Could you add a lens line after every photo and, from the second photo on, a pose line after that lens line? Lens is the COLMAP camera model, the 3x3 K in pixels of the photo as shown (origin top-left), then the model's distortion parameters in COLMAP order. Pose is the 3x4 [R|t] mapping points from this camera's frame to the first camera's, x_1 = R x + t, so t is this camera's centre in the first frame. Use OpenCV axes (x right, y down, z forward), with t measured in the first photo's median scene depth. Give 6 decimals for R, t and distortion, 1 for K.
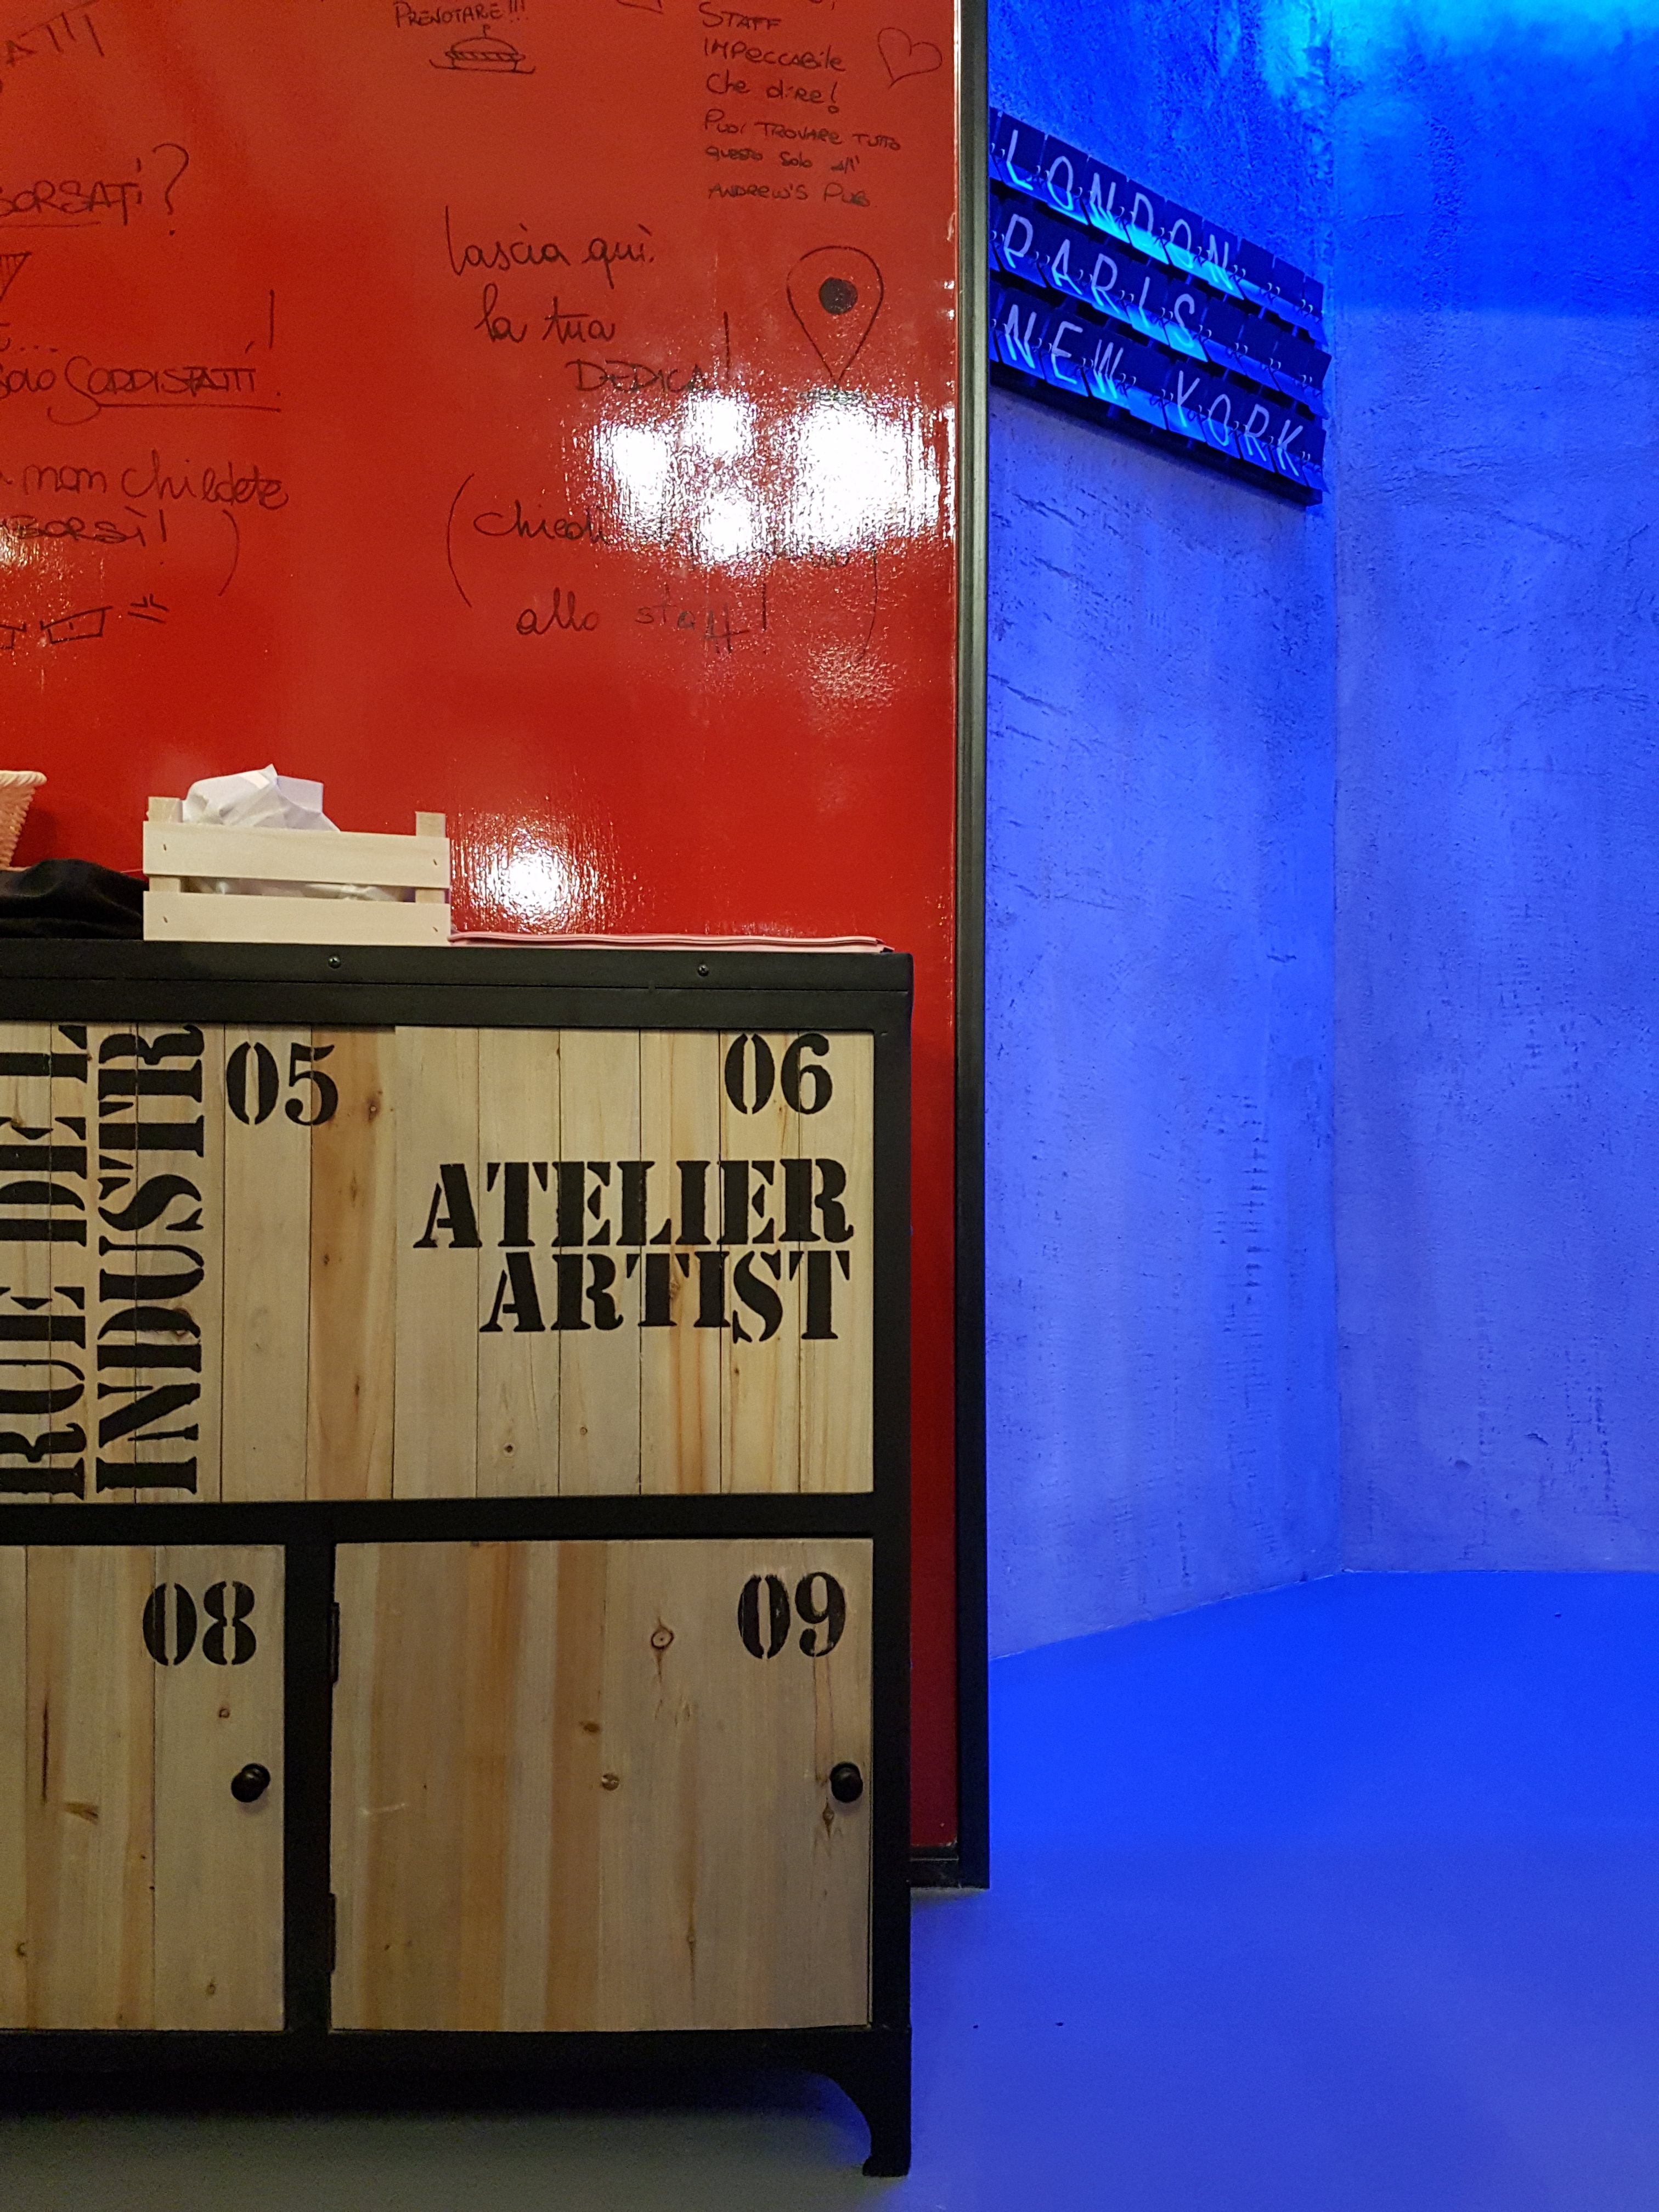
lens RADIAL K [[1671.3, 0, 828.8], [0, 1671.3, 1137.7], [0, 0, 1]] dist [0.050751, -0.098900]
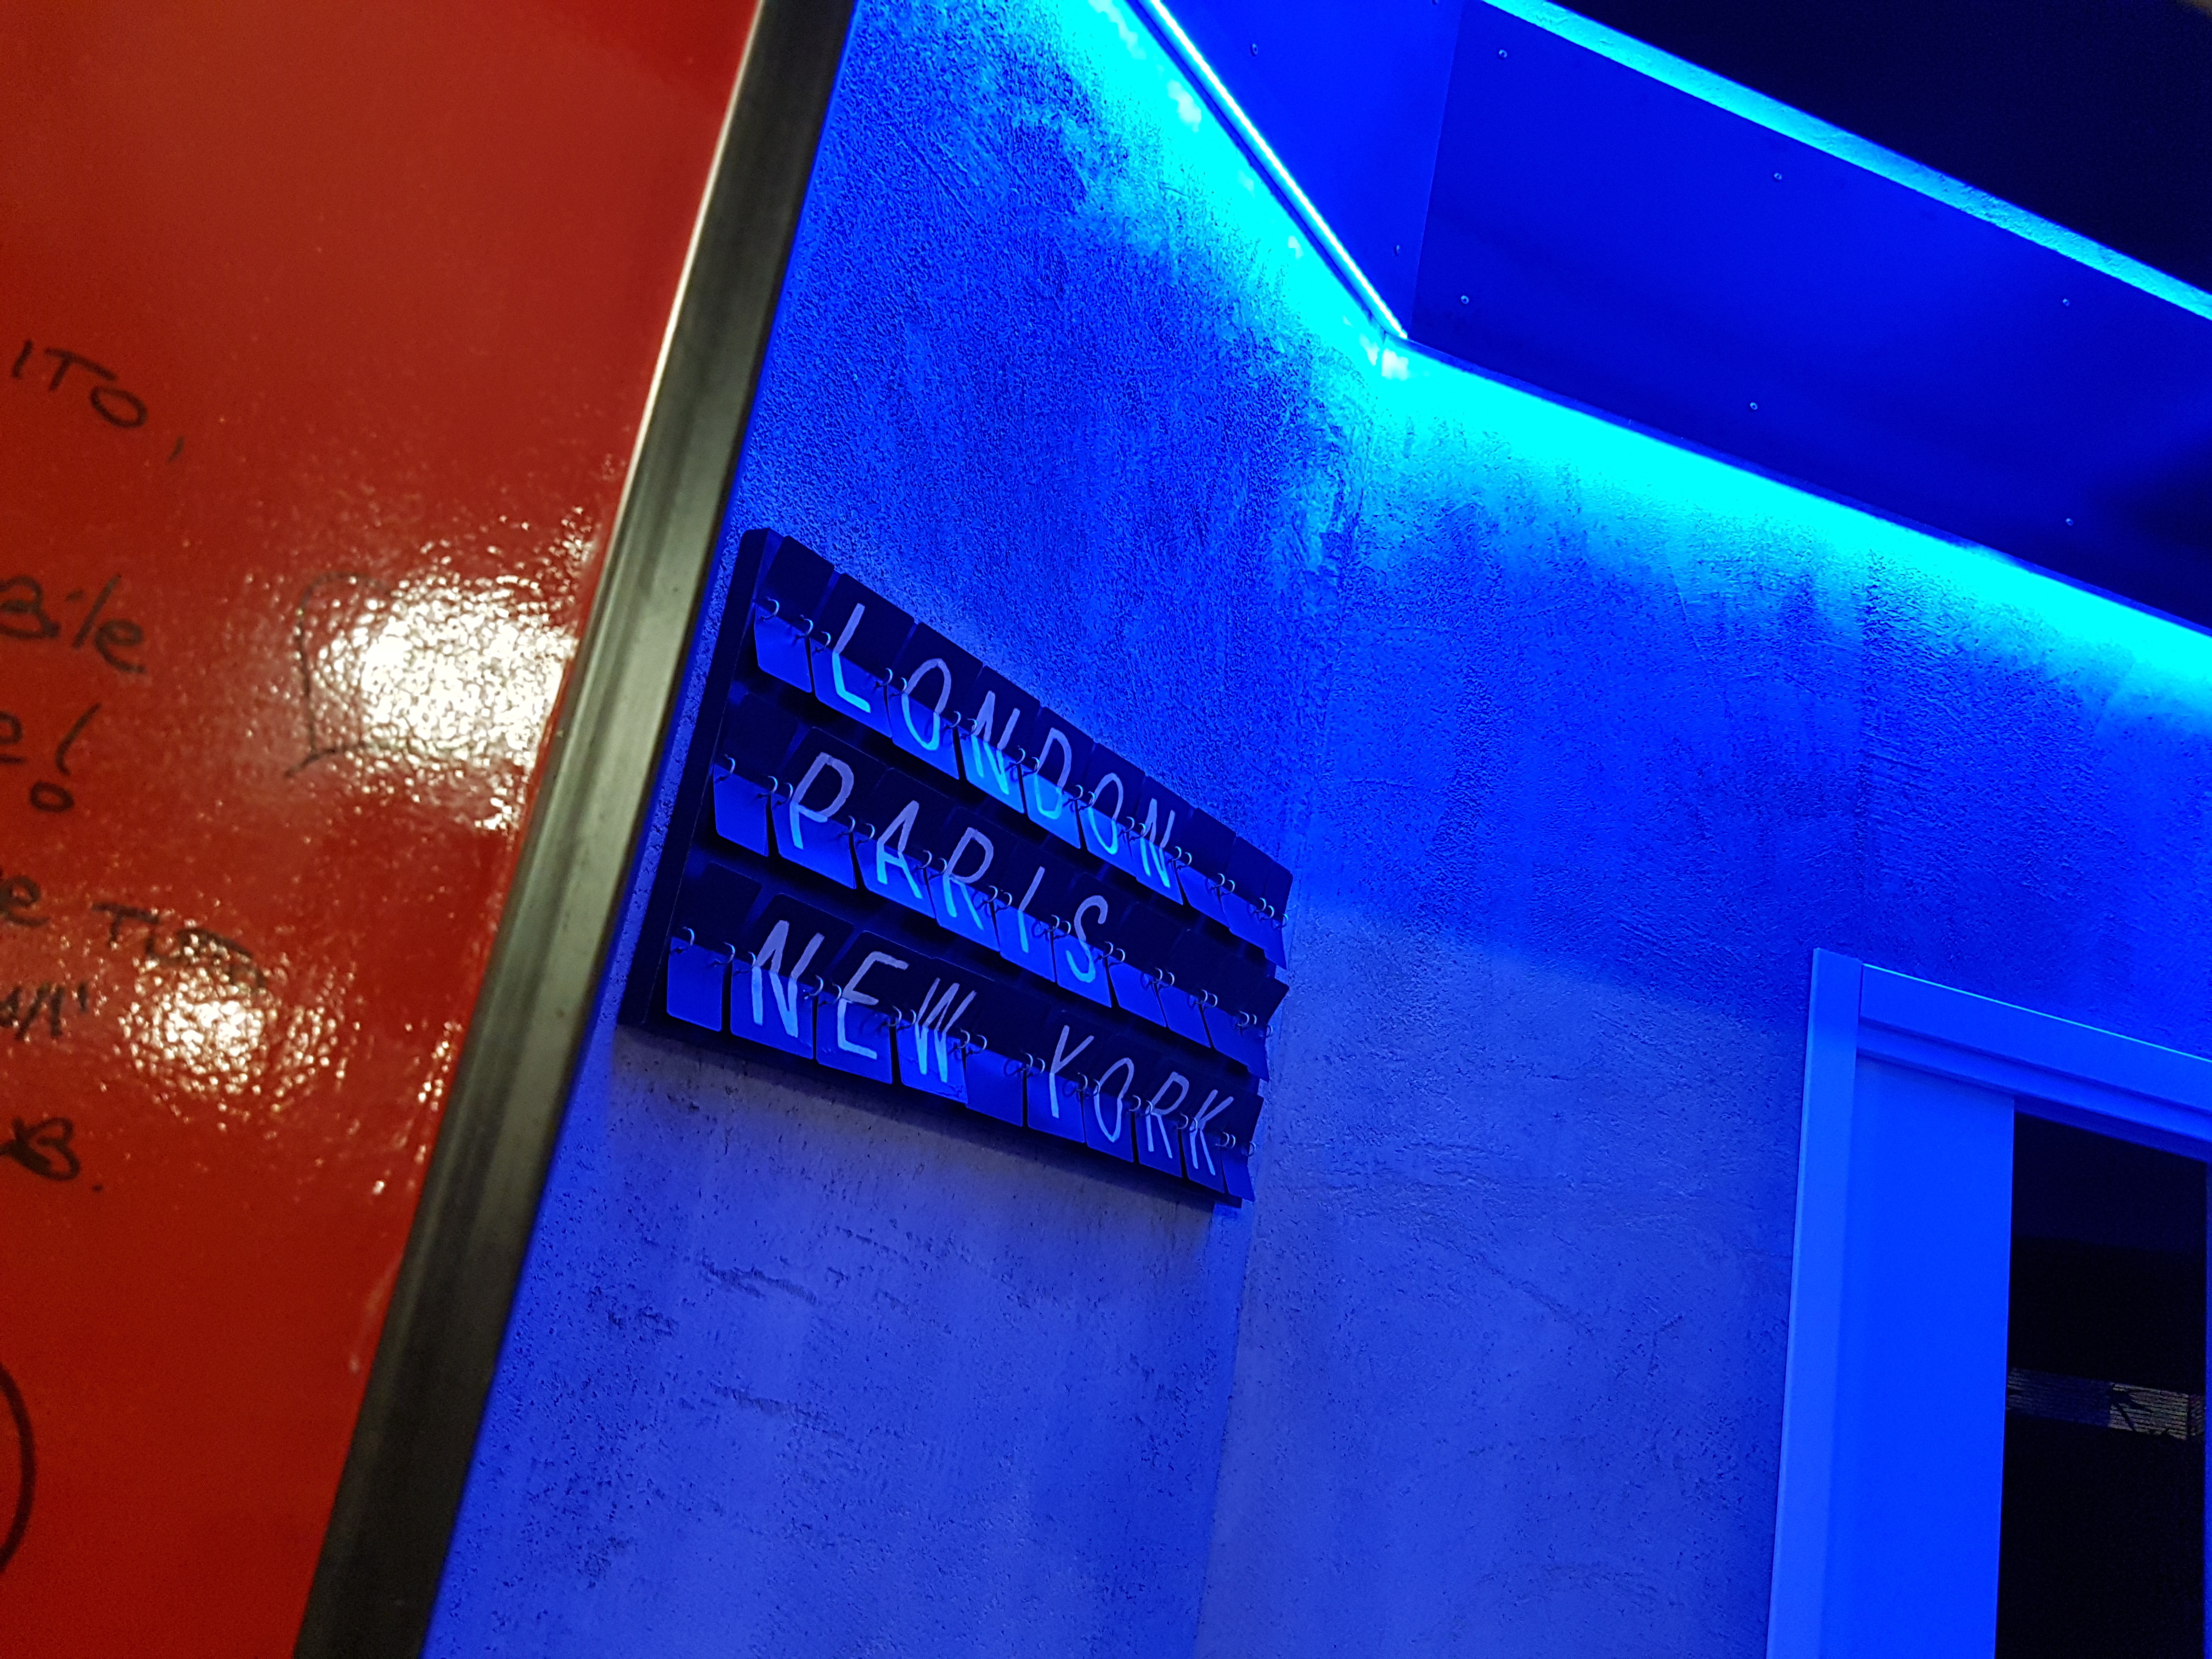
lens RADIAL K [[1667.6, 0, 1106.0], [0, 1667.6, 829.5], [0, 0, 1]] dist [0.208530, -0.346746]
pose [[0.935991, 0.246475, 0.251337, 0.061069], [-0.176250, 0.946163, -0.271498, -0.363467], [-0.304724, 0.209821, 0.929042, 0.446139]]
